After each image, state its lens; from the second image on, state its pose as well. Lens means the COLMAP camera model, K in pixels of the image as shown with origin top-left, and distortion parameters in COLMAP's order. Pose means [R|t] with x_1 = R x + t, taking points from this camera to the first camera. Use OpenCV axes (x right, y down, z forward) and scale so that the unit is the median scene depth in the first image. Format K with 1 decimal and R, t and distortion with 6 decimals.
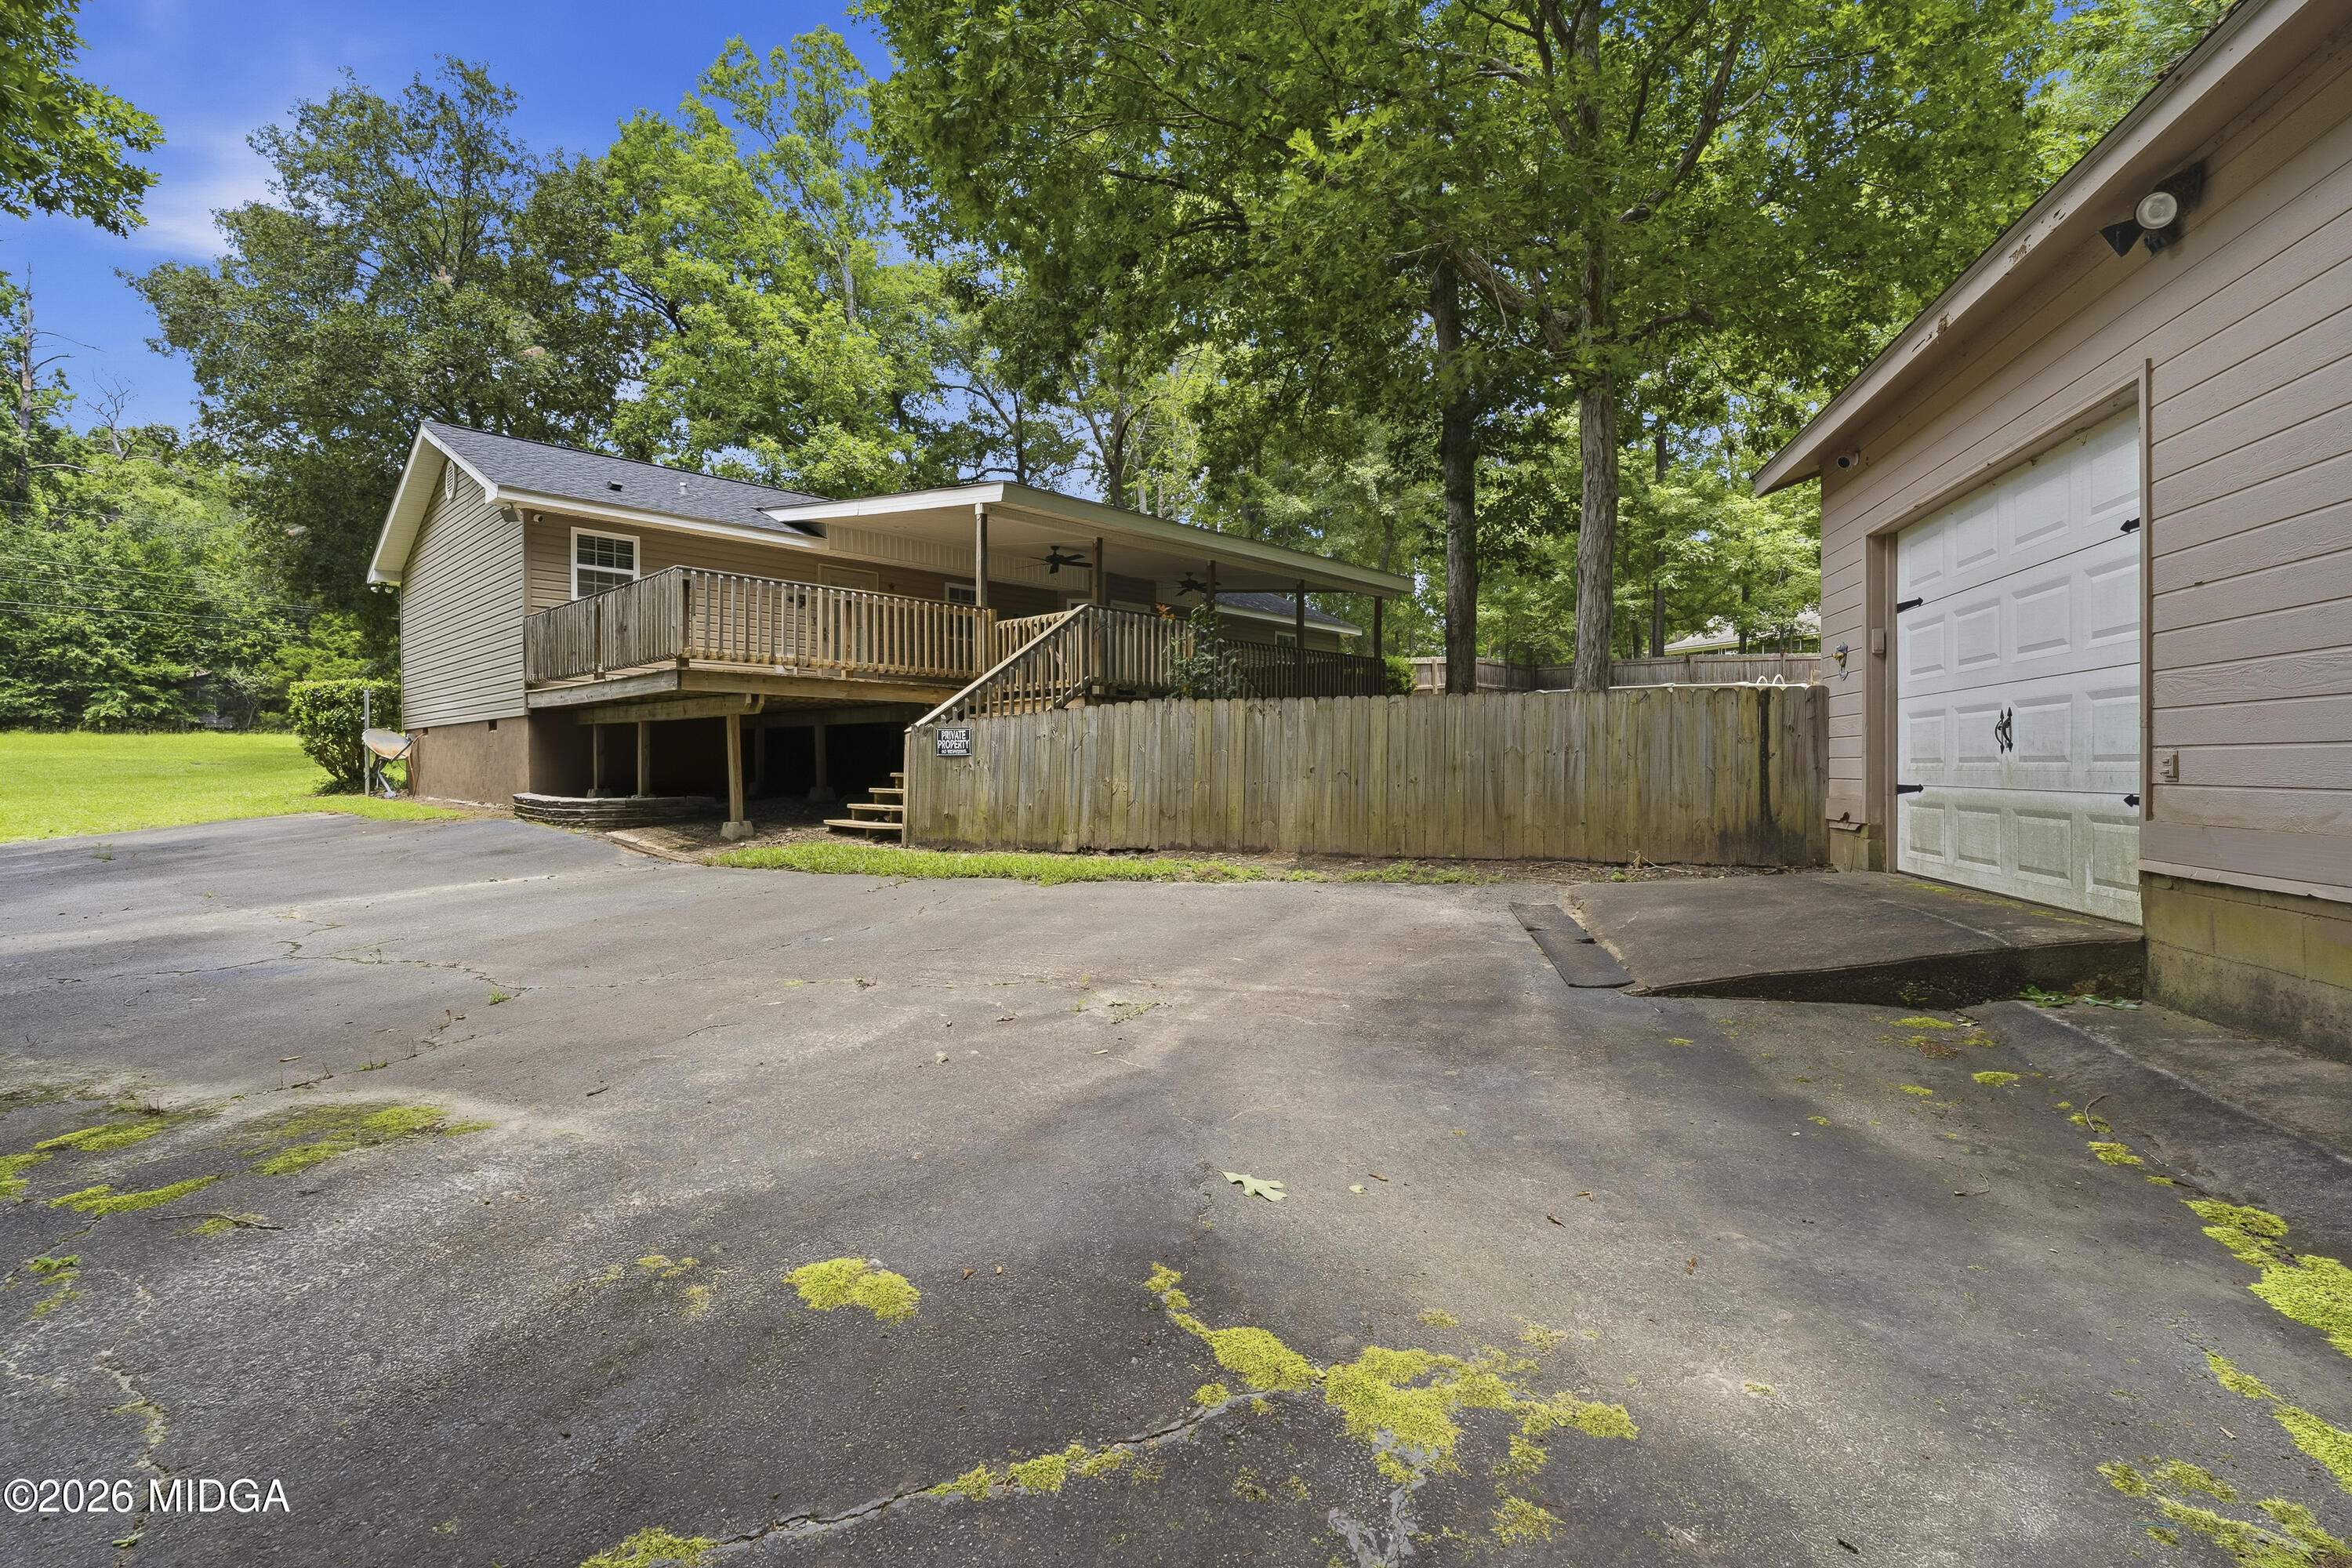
lens RADIAL K [[1063.5, 0, 1169.9], [0, 1063.5, 770.4], [0, 0, 1]] dist [-0.005132, 0.000835]
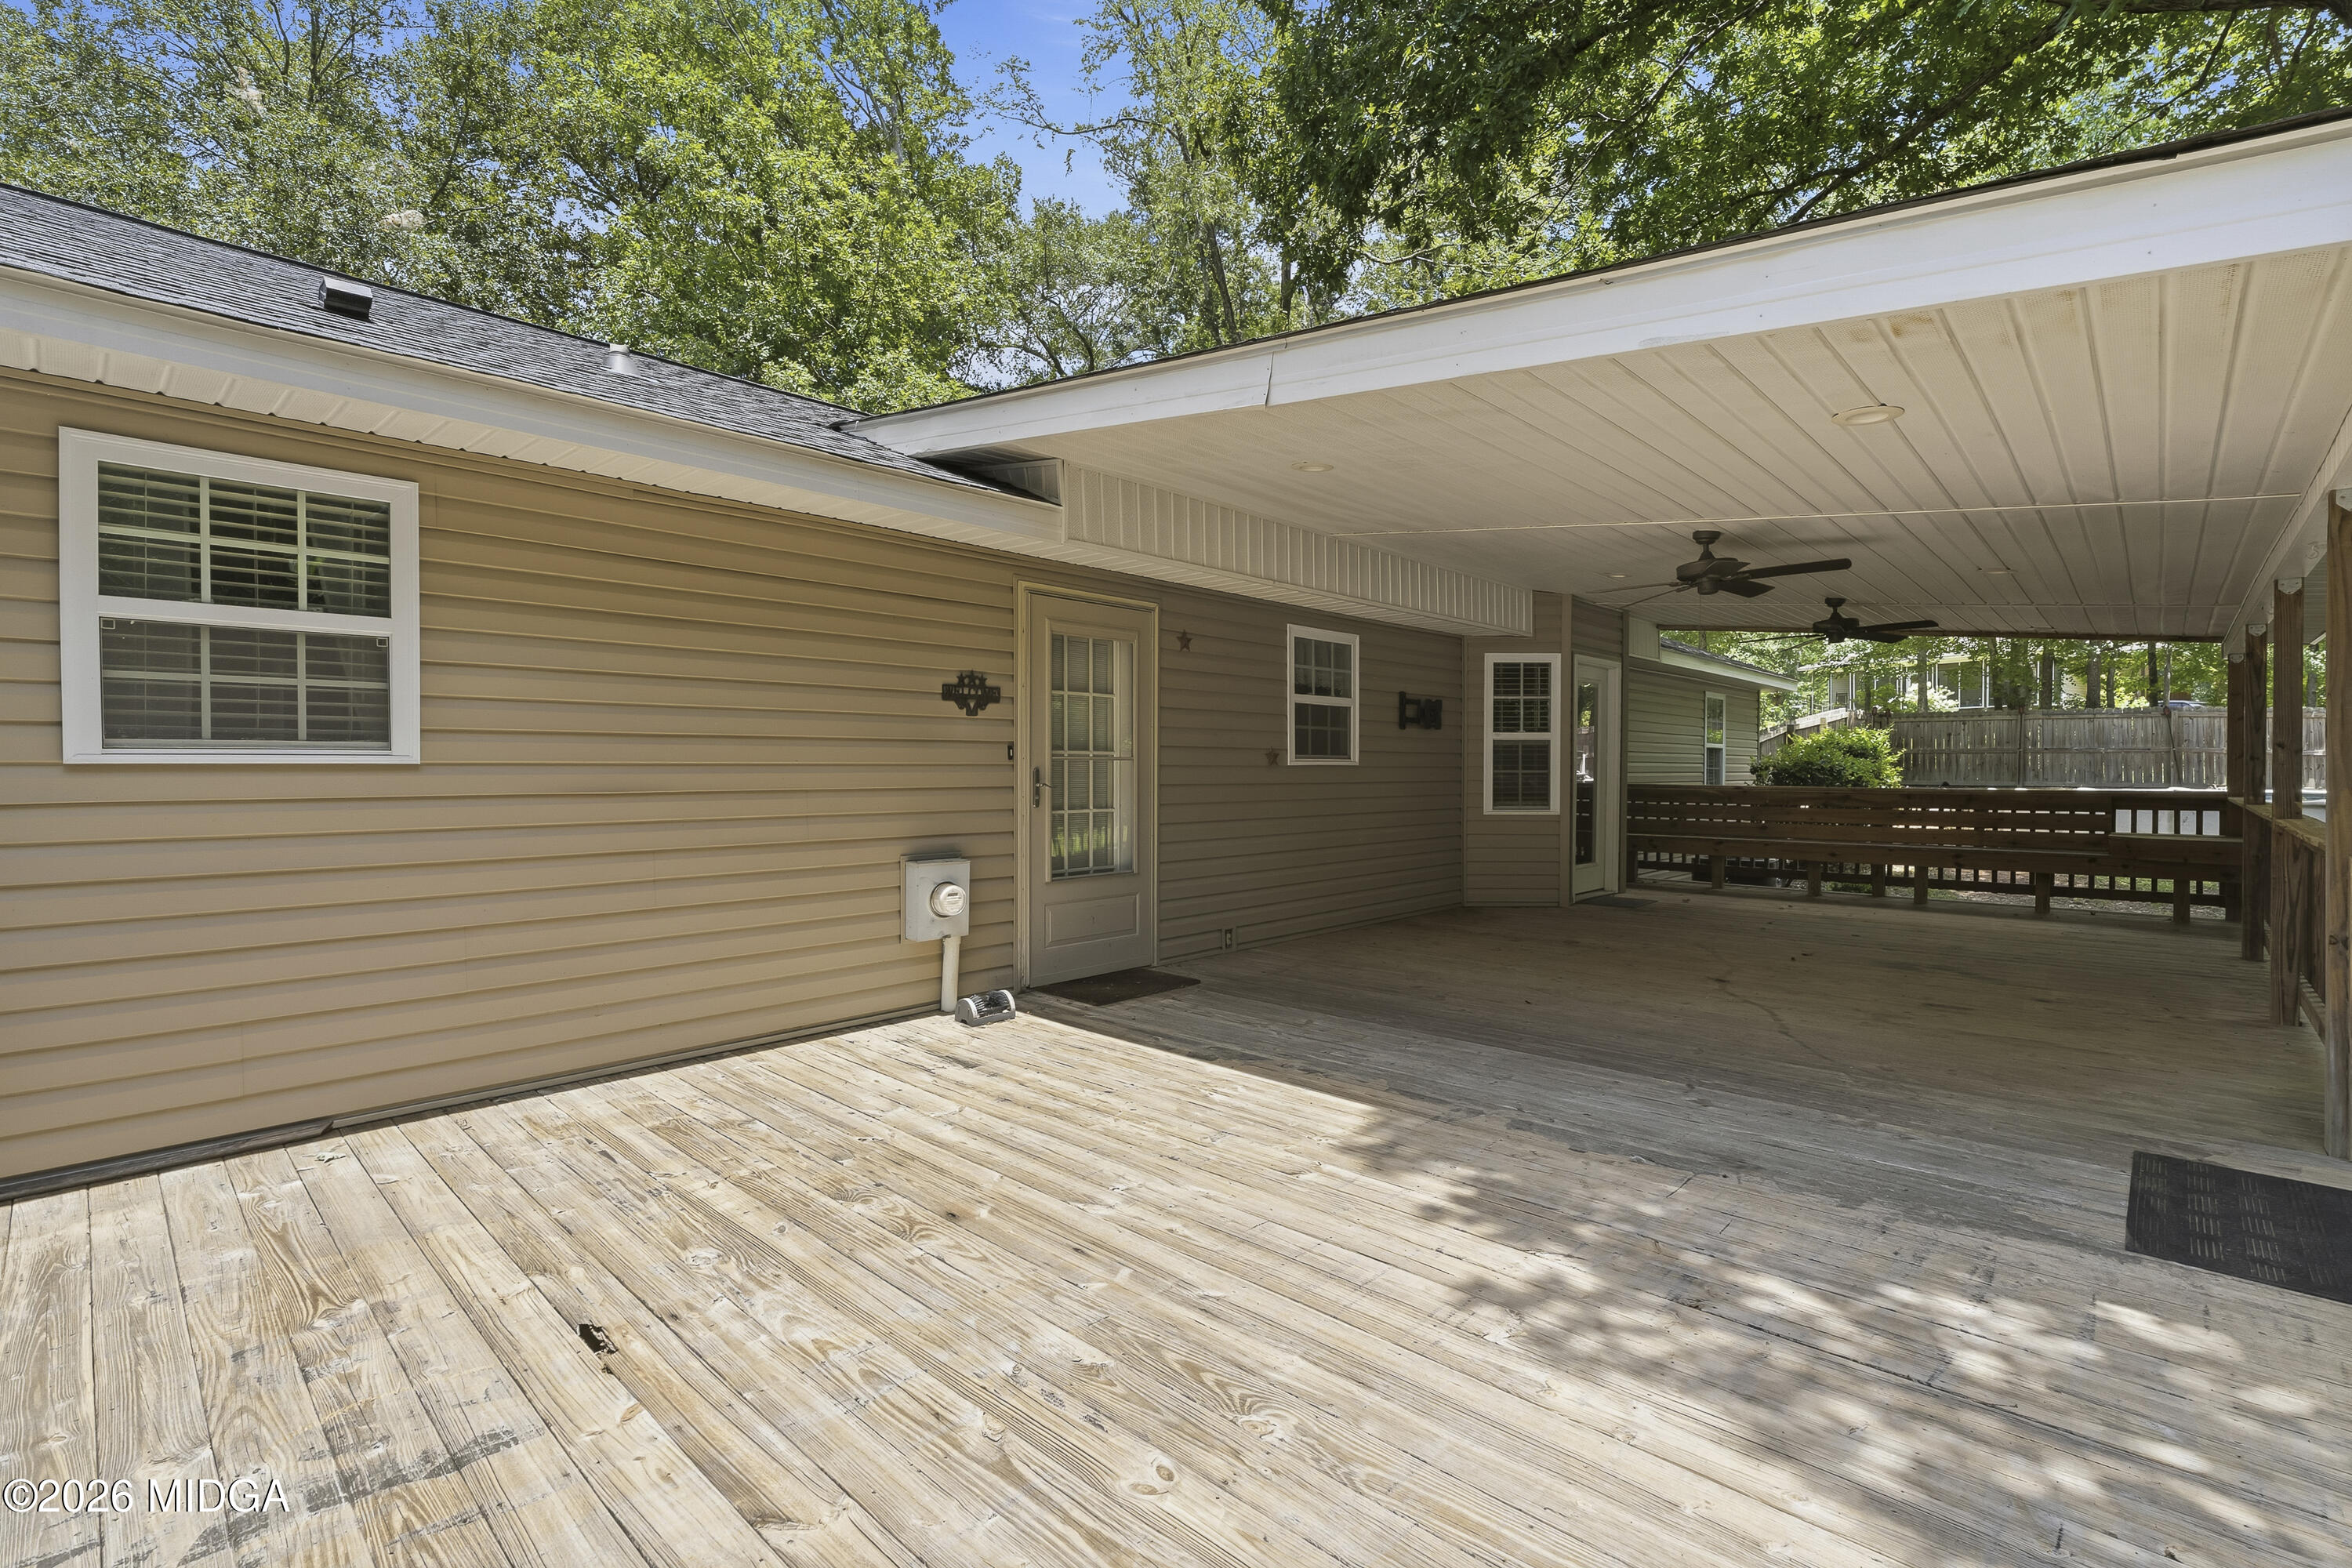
lens RADIAL K [[1063.5, 0, 1169.9], [0, 1063.5, 770.4], [0, 0, 1]] dist [-0.005132, 0.000835]
pose [[0.999932, -0.000385, 0.011615, -0.327339], [0.000431, 0.999992, -0.003905, -0.152263], [-0.011613, 0.003910, 0.999925, 0.751565]]
